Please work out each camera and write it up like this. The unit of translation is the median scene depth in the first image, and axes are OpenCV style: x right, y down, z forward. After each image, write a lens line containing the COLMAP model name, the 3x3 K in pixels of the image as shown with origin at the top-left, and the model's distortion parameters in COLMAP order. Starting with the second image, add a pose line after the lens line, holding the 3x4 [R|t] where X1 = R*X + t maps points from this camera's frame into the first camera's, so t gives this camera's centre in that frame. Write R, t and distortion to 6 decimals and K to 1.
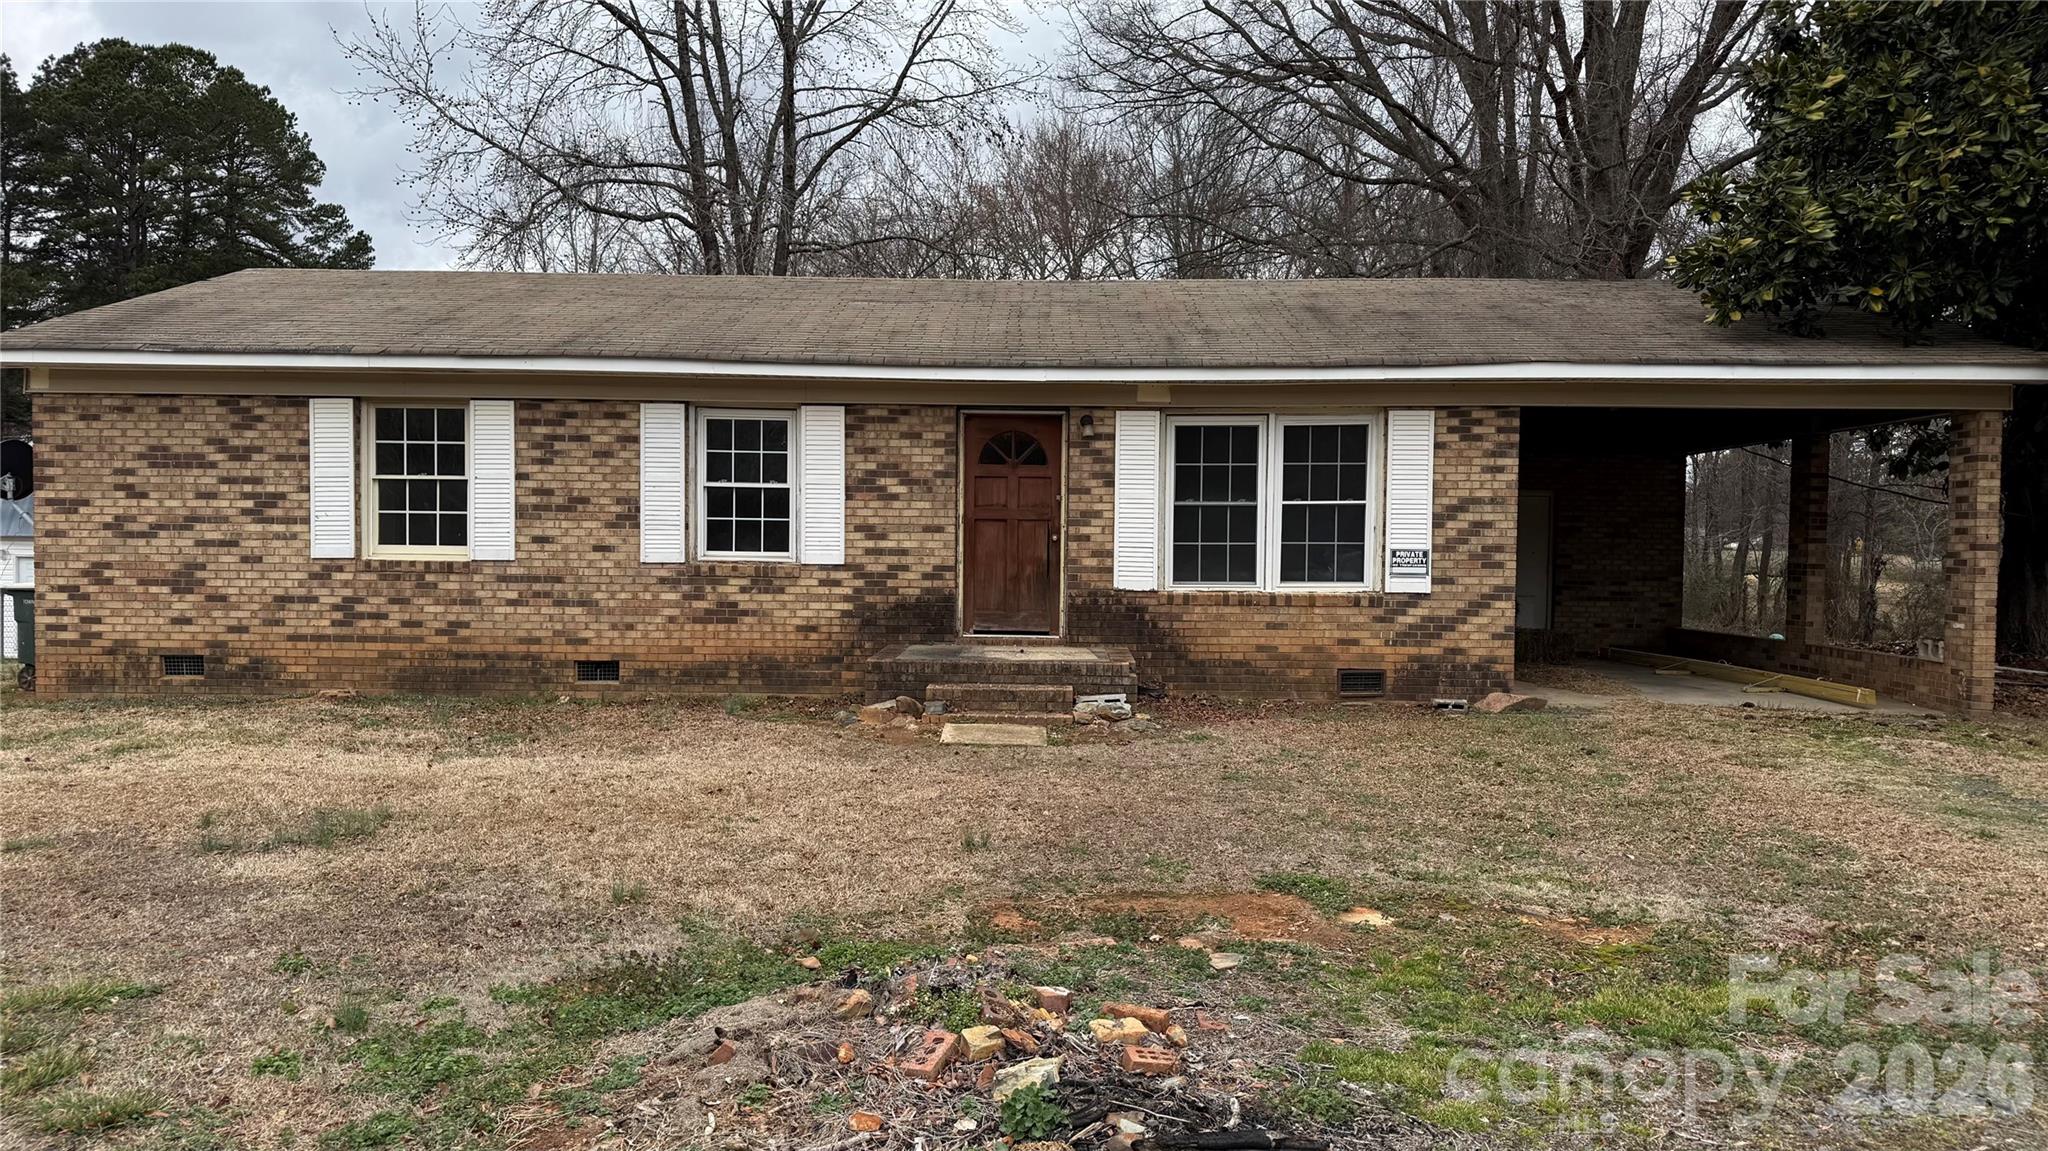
lens RADIAL K [[1457.7, 0, 1018.7], [0, 1457.7, 569.6], [0, 0, 1]] dist [0.085680, -0.059752]
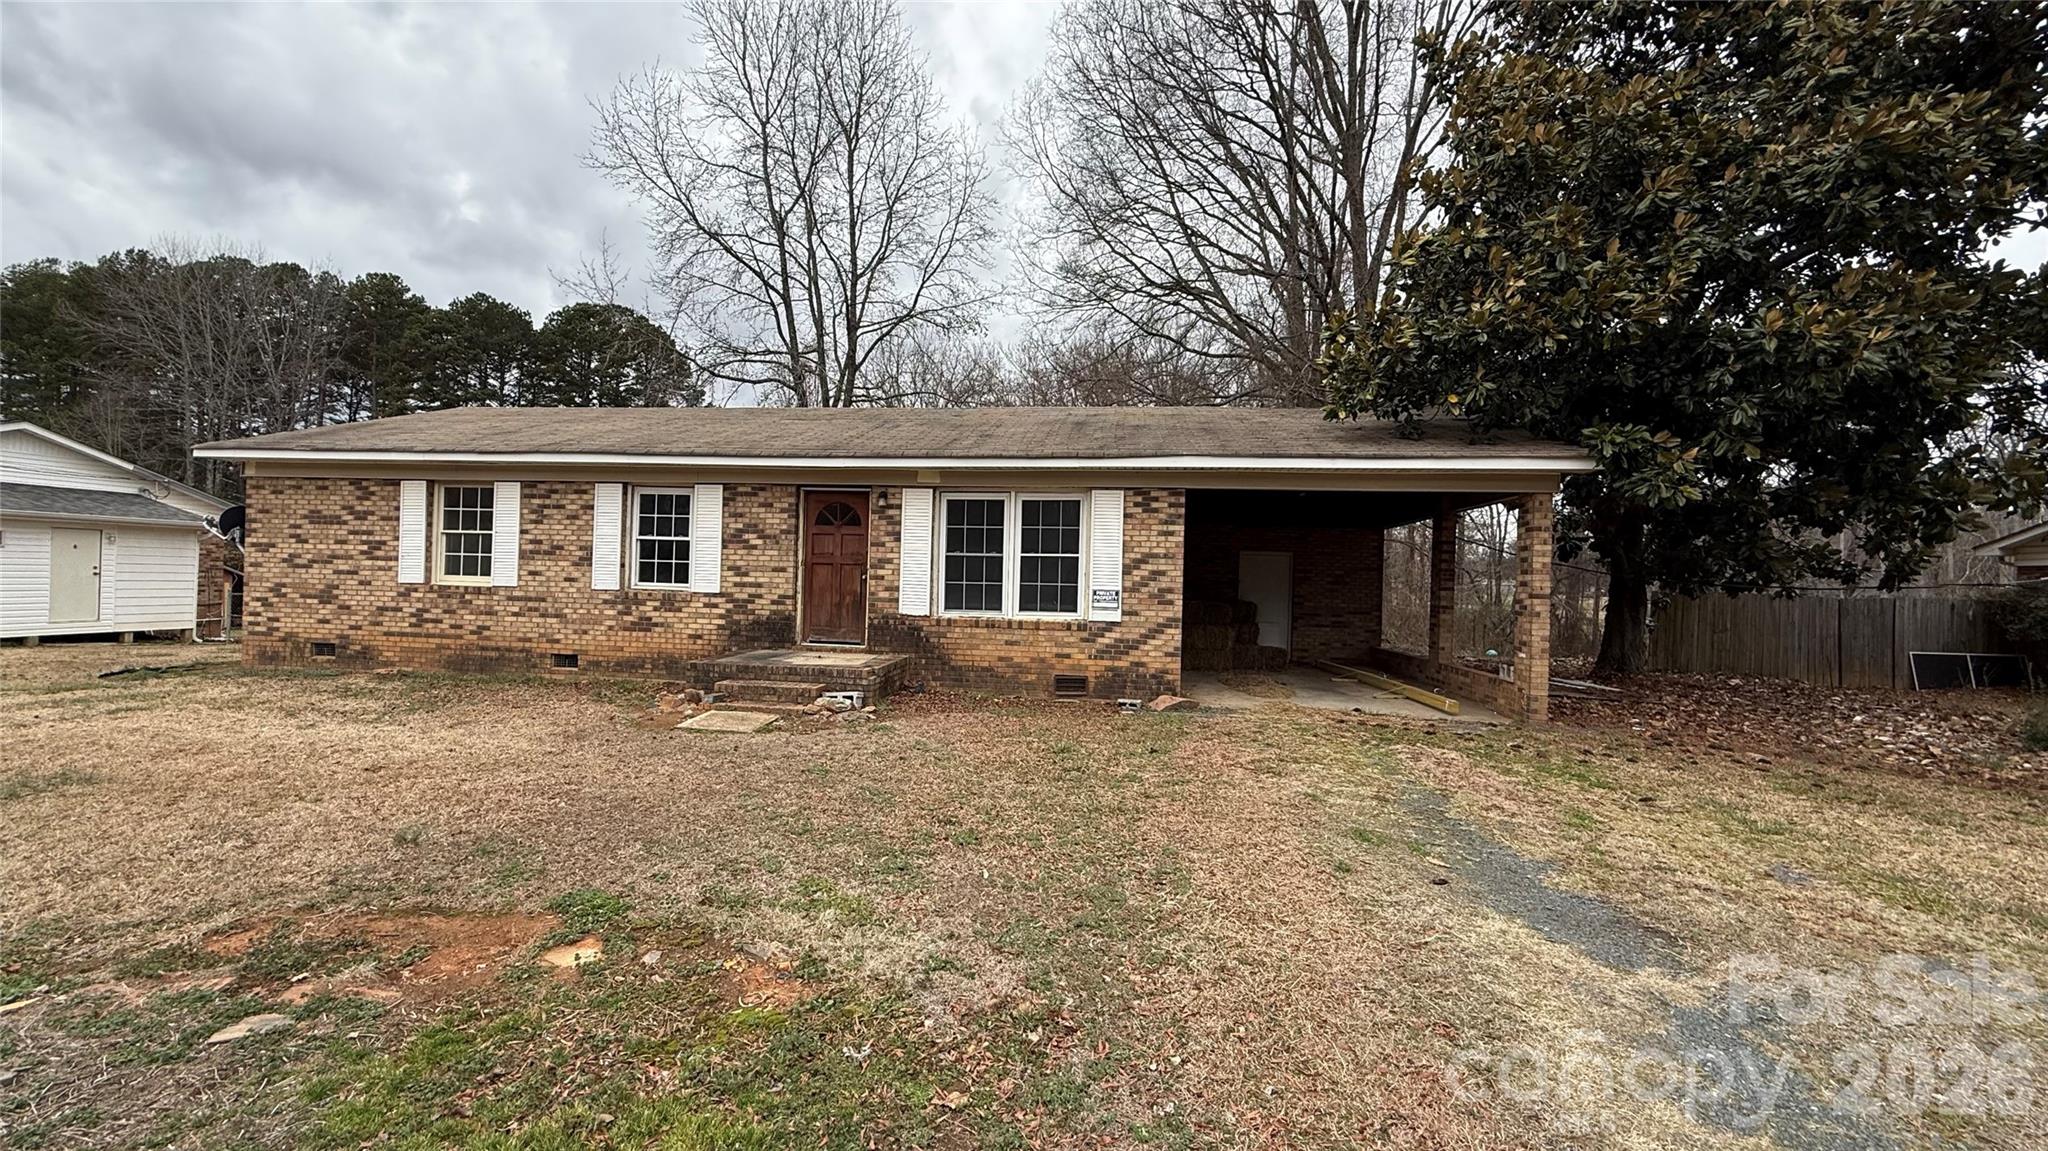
lens RADIAL K [[828.6, 0, 1023.6], [0, 828.6, 569.0], [0, 0, 1]] dist [0.011644, -0.000159]
pose [[0.992416, 0.015233, -0.121980, 0.281200], [-0.019137, 0.999339, -0.030895, -0.007743], [0.121428, 0.032995, 0.992052, 0.211636]]
